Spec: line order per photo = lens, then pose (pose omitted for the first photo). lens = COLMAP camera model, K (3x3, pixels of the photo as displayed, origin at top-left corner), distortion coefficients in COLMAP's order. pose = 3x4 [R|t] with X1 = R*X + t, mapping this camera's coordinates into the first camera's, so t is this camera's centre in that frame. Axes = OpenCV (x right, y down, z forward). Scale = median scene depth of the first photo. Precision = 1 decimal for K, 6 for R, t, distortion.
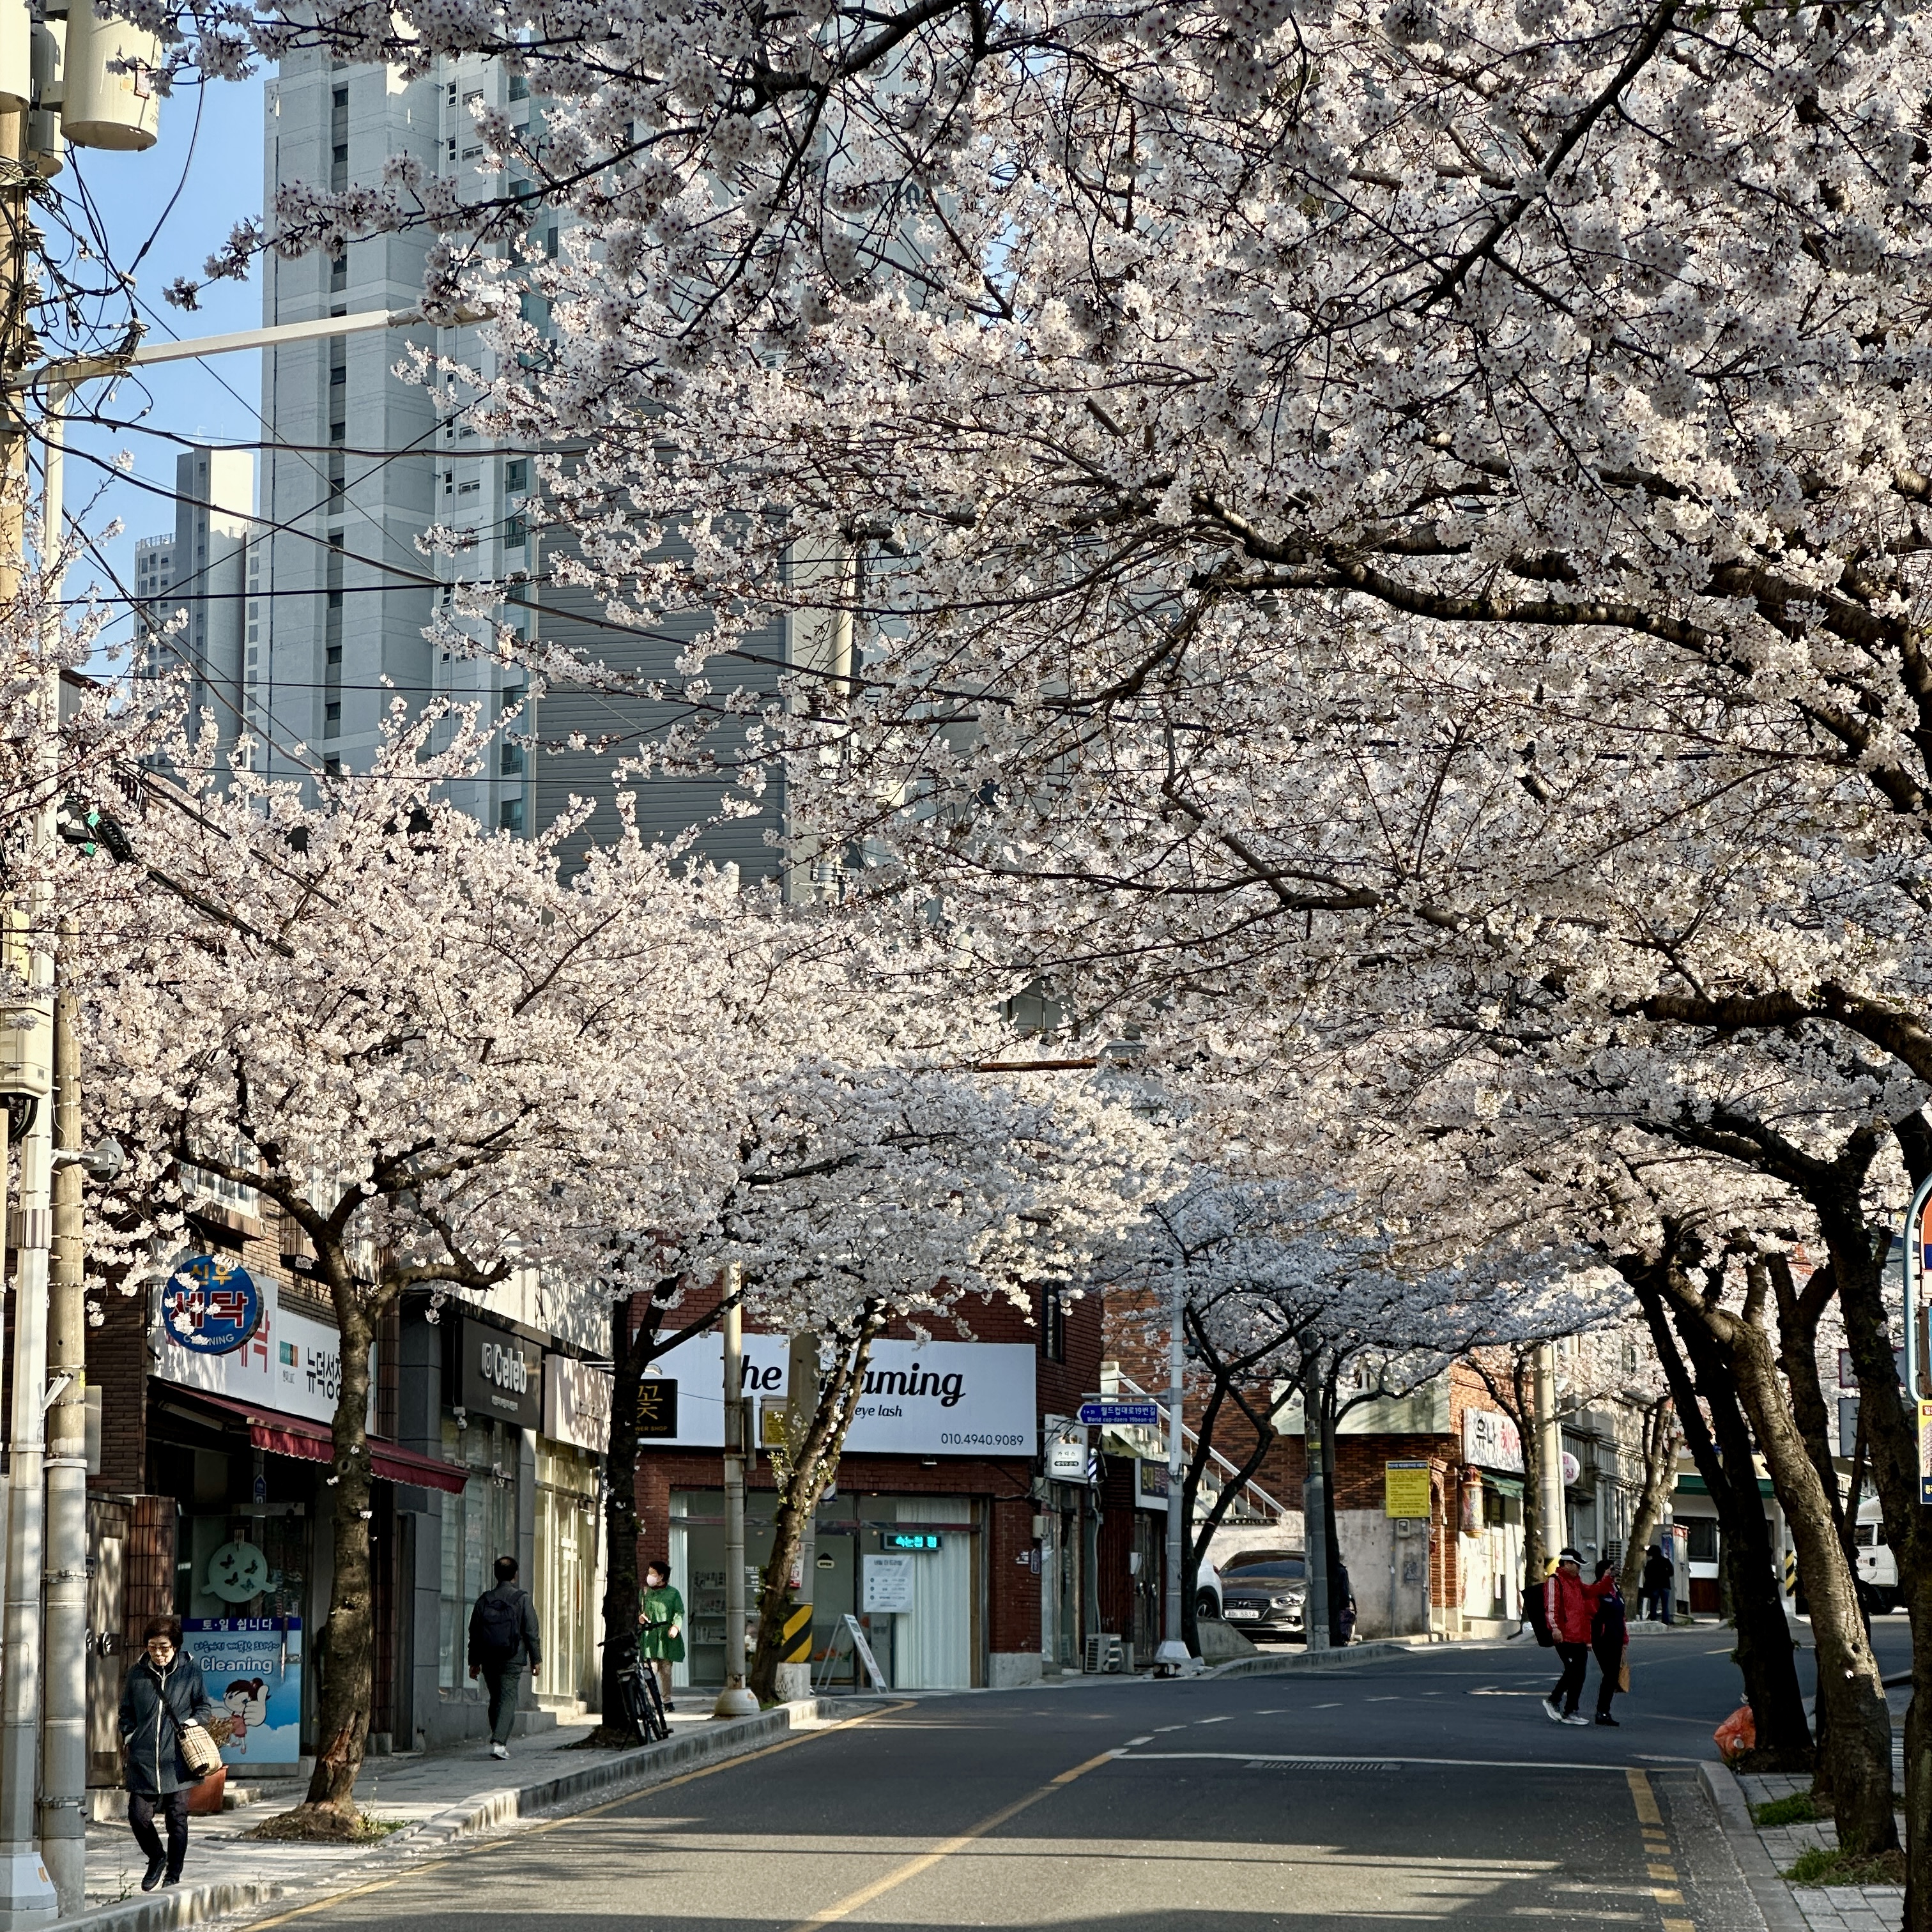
lens RADIAL K [[5628.9, 0, 957.8], [0, 5628.9, 970.9], [0, 0, 1]] dist [-0.004219, 0.000000]
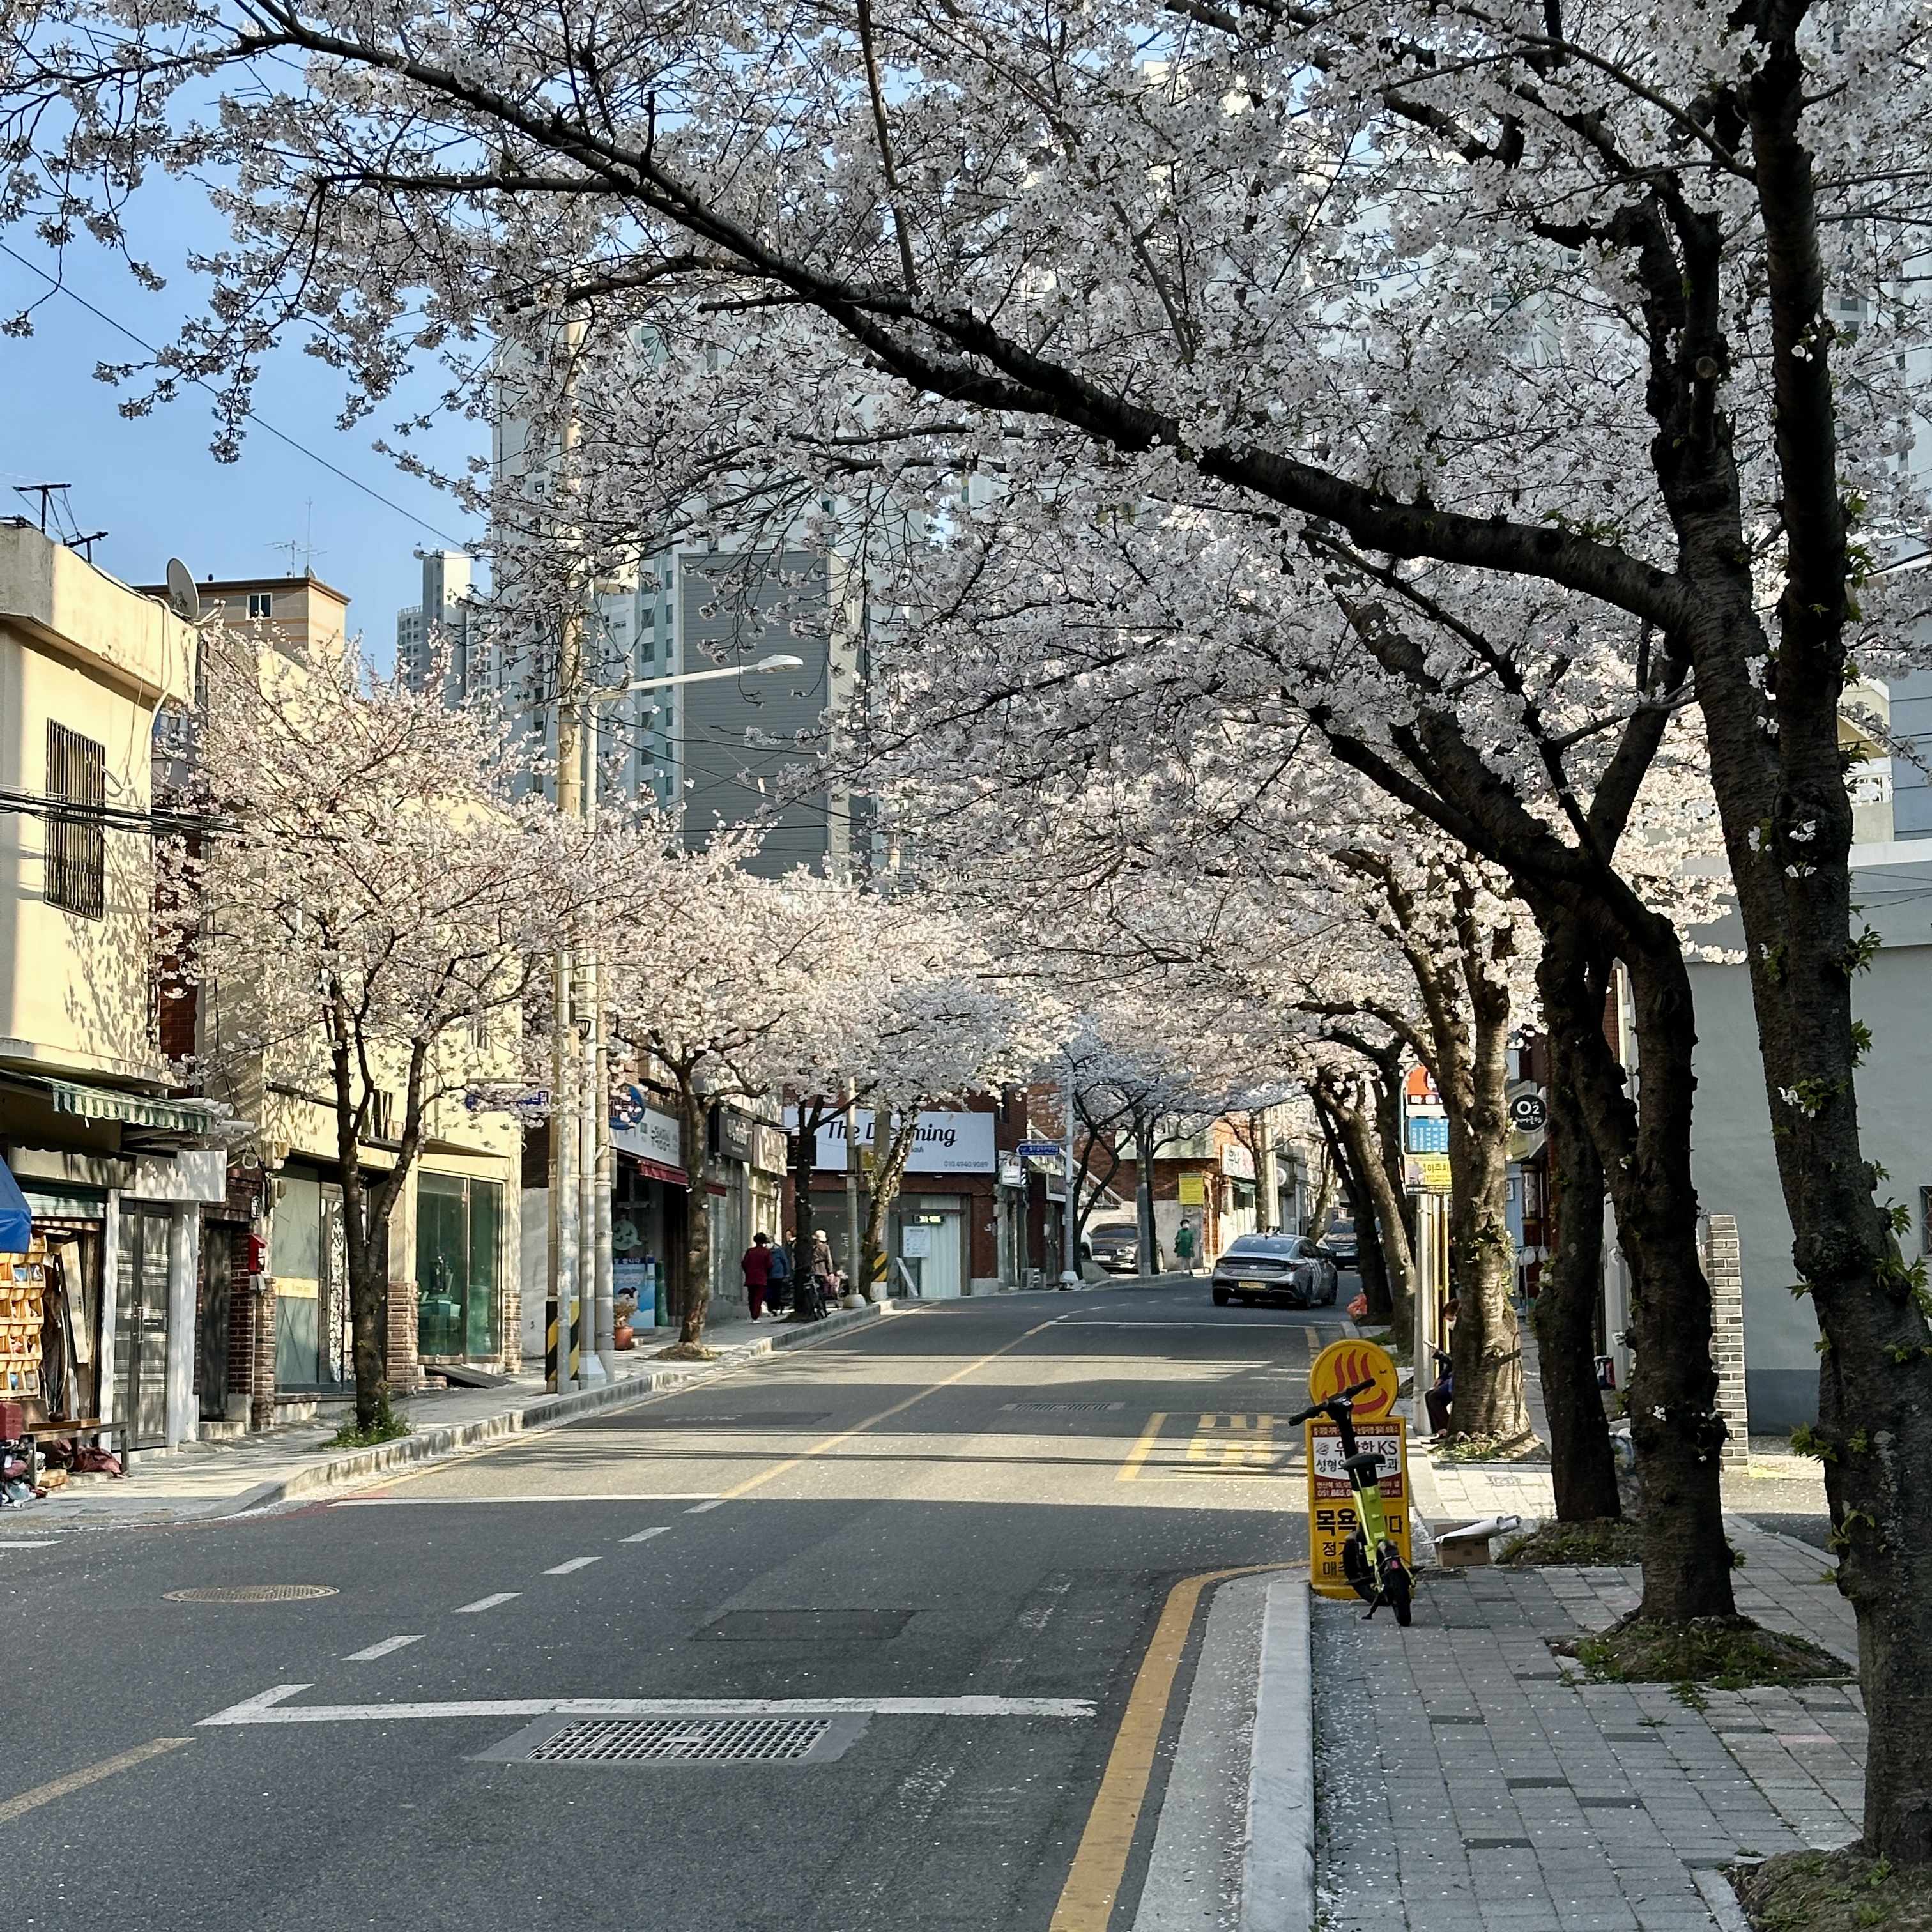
lens RADIAL K [[3503.7, 0, 964.5], [0, 3503.7, 955.1], [0, 0, 1]] dist [0.176743, 0.000000]
pose [[0.999819, -0.007331, 0.017580, -0.016170], [0.006892, 0.999666, 0.024921, -0.015507], [-0.017757, -0.024795, 0.999535, -0.164614]]
